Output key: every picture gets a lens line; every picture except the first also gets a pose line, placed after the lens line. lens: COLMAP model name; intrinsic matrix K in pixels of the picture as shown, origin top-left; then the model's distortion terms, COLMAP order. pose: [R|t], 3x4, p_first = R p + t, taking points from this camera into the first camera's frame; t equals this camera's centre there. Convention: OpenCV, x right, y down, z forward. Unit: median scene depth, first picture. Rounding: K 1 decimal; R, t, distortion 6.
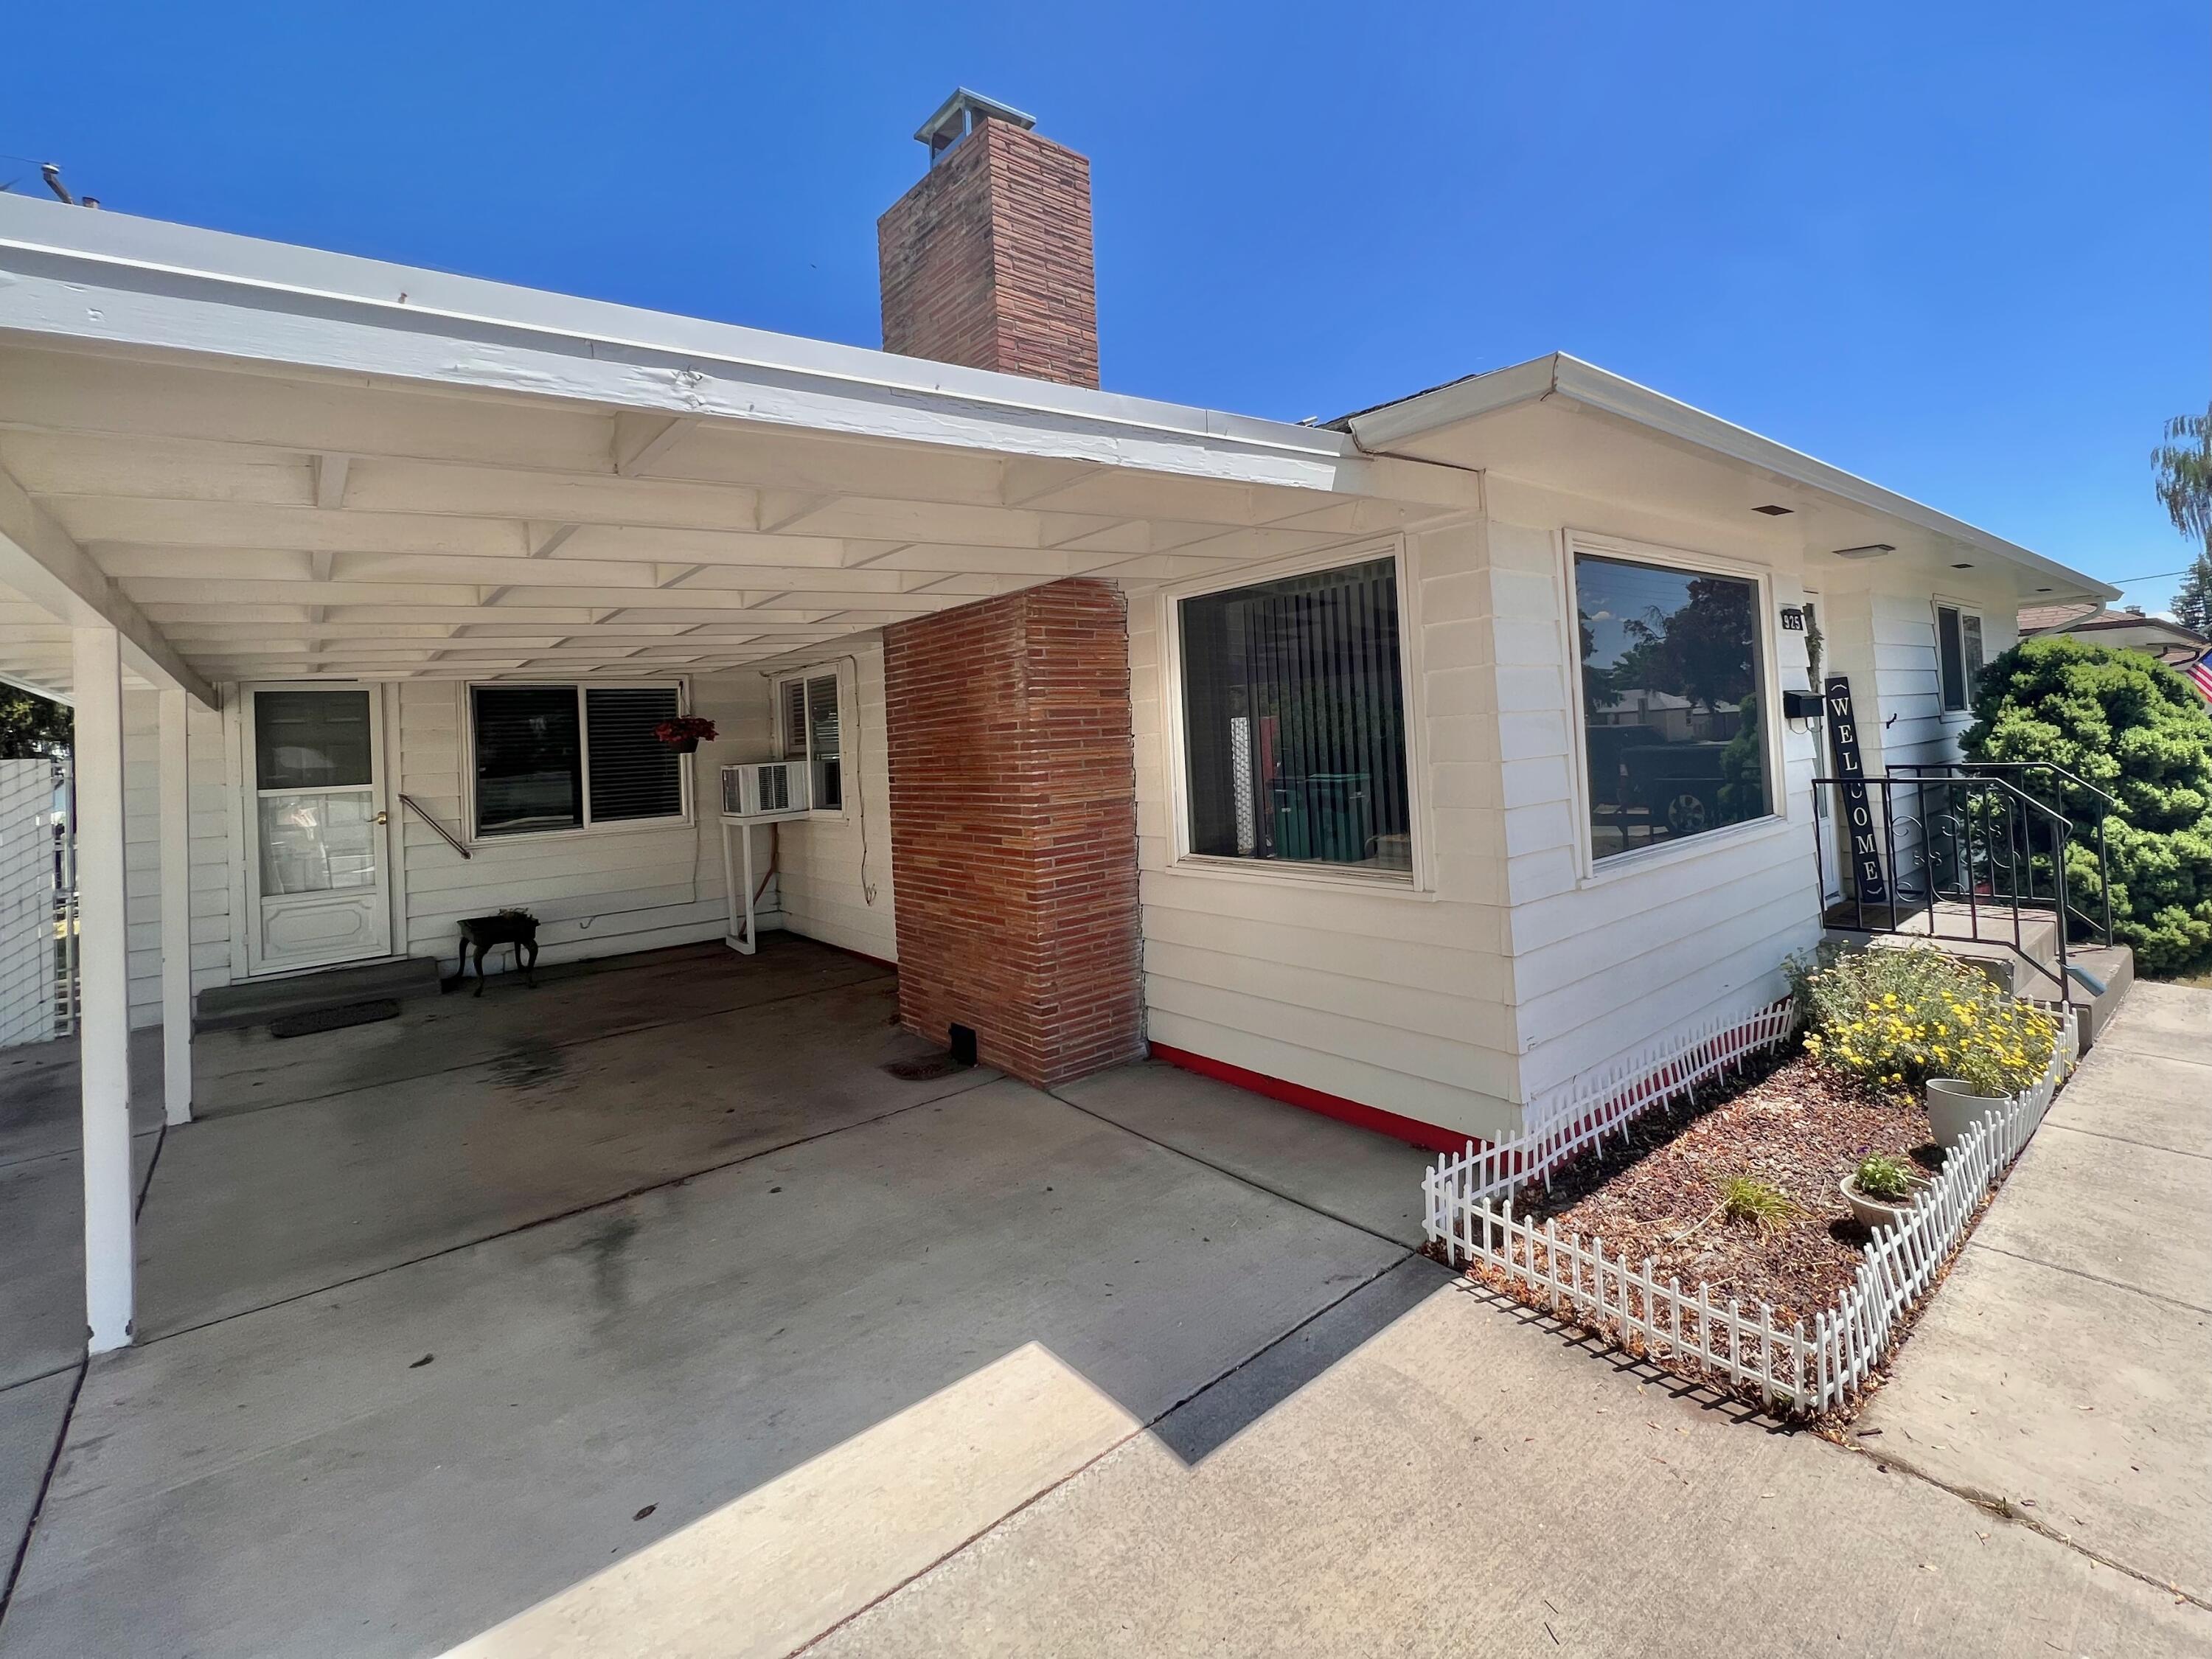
lens RADIAL K [[941.7, 0, 1105.8], [0, 941.7, 702.4], [0, 0, 1]] dist [0.000020, 0.000003]
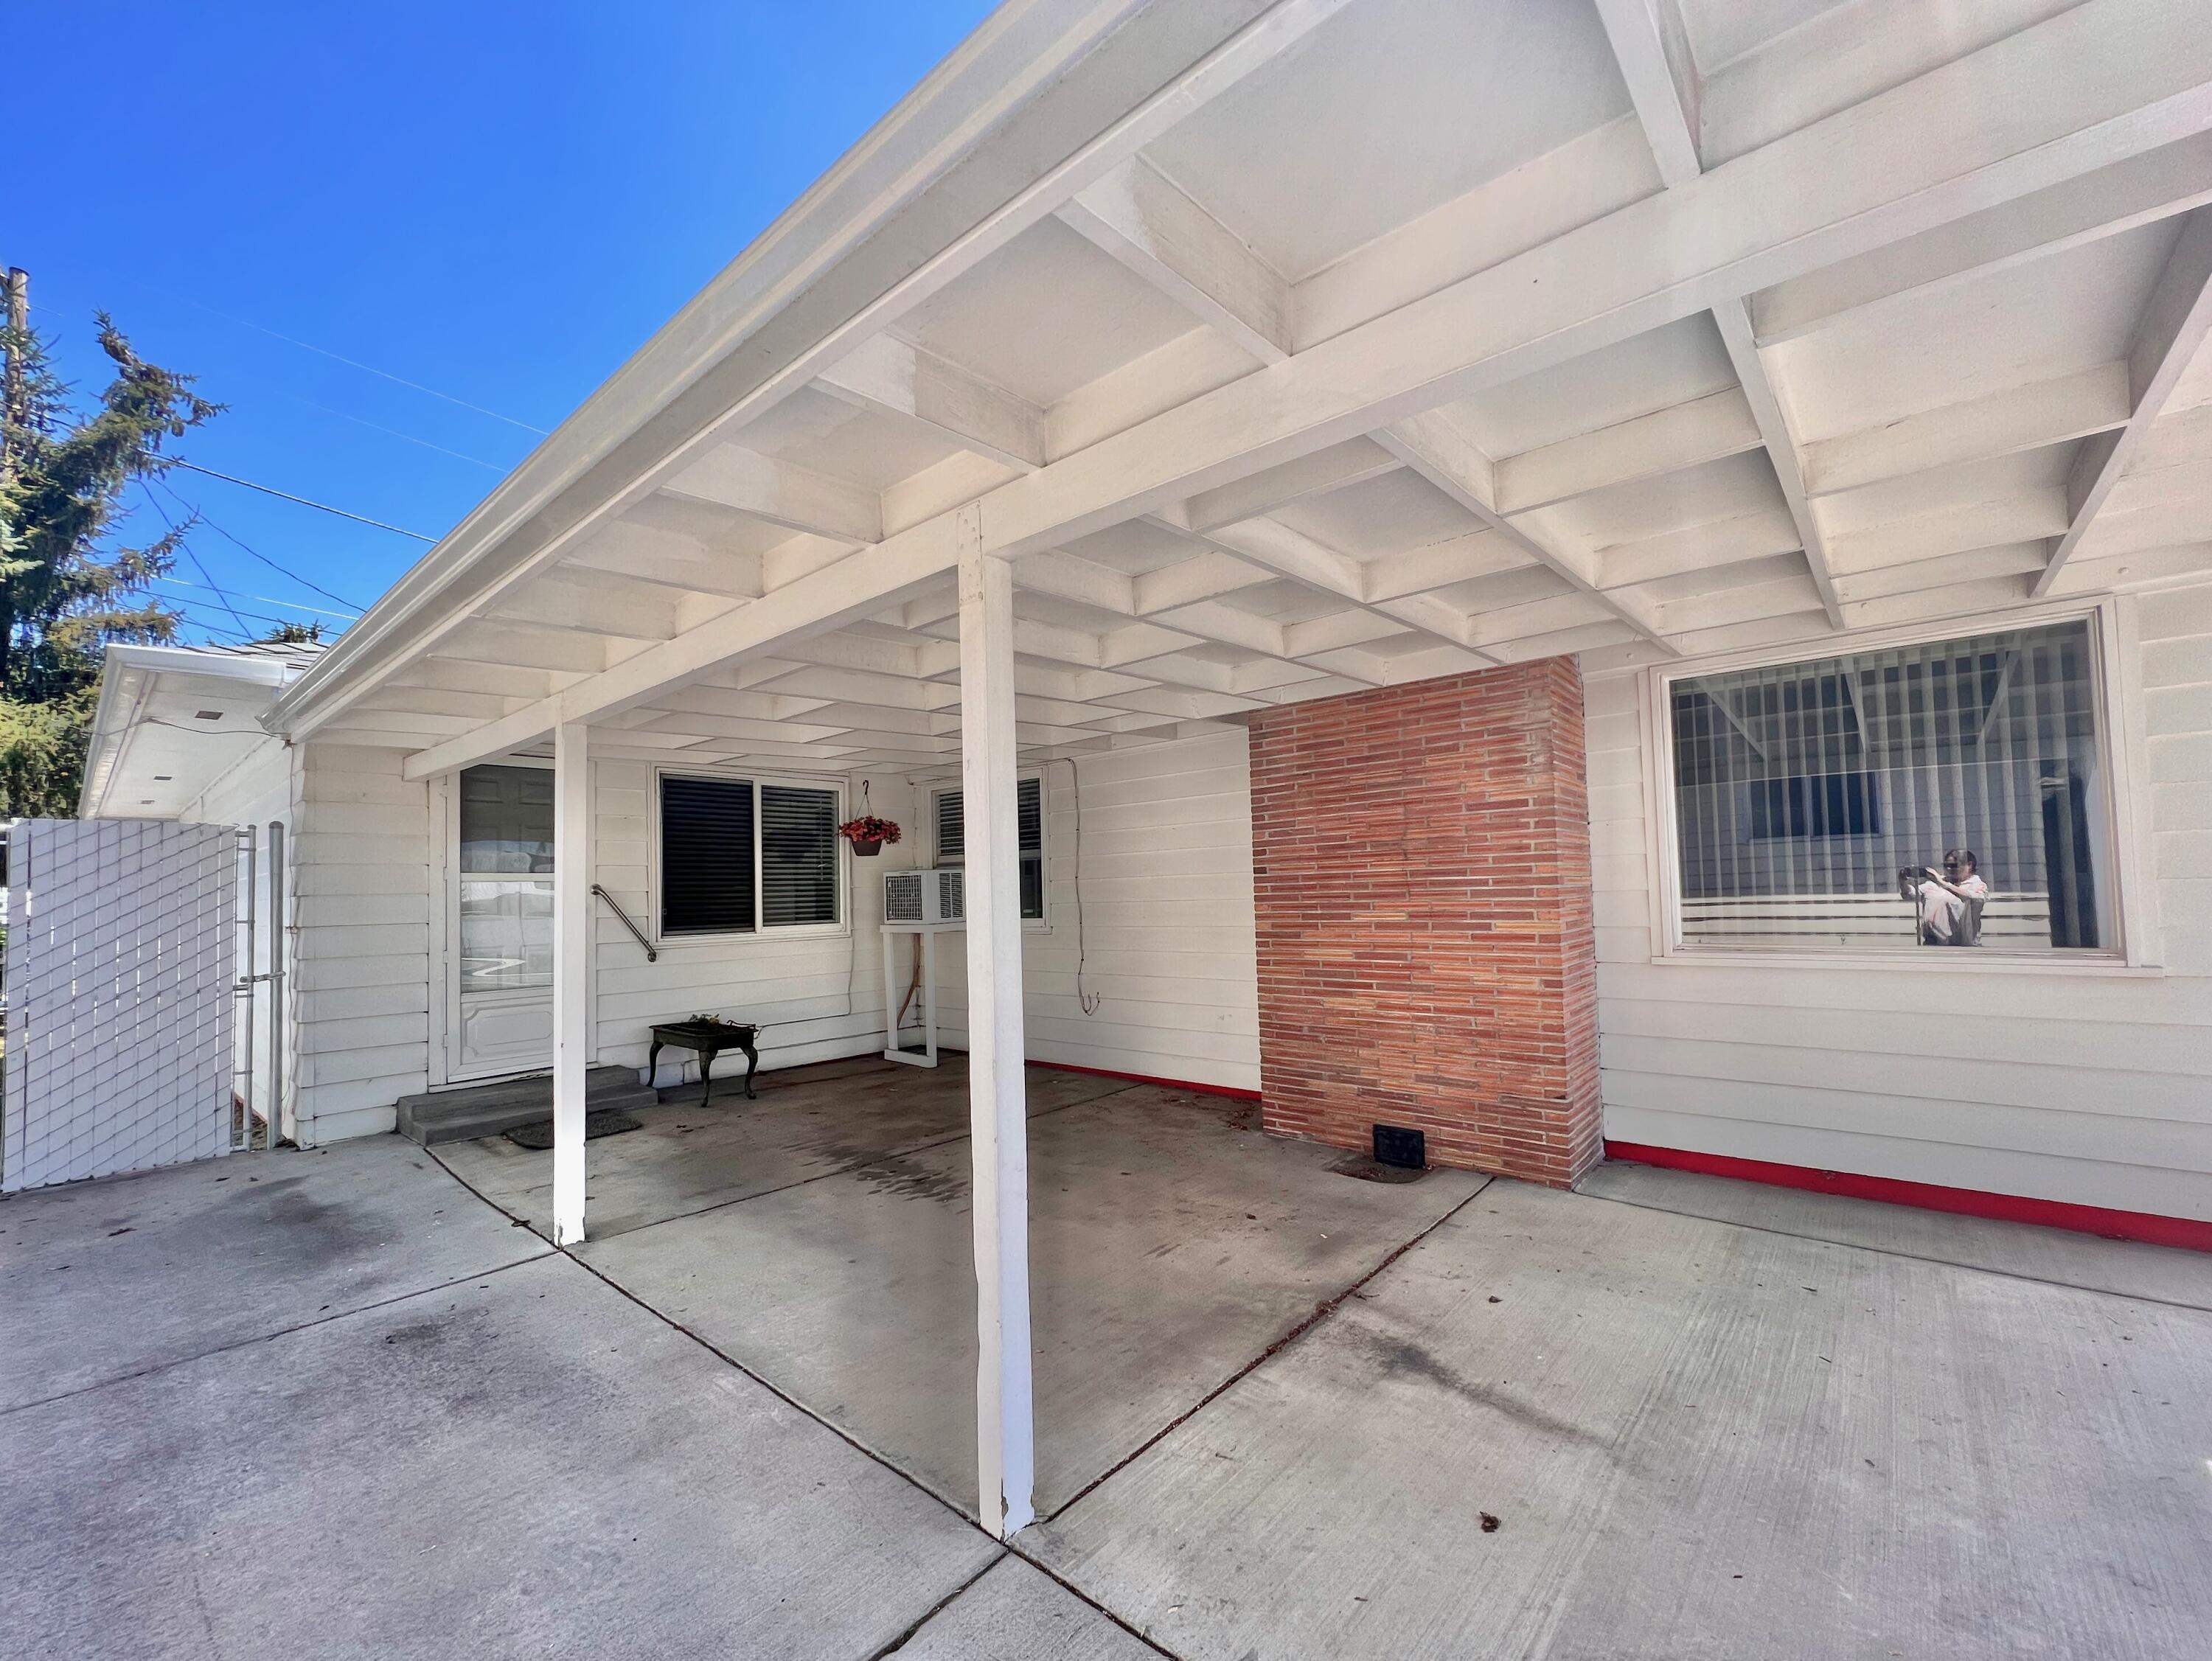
lens RADIAL K [[884.4, 0, 1108.4], [0, 884.4, 834.1], [0, 0, 1]] dist [-0.001113, 0.000735]
pose [[0.993910, 0.032480, 0.105295, -0.556831], [-0.030312, 0.999296, -0.022120, 0.081778], [-0.105939, 0.018794, 0.994195, 0.151873]]
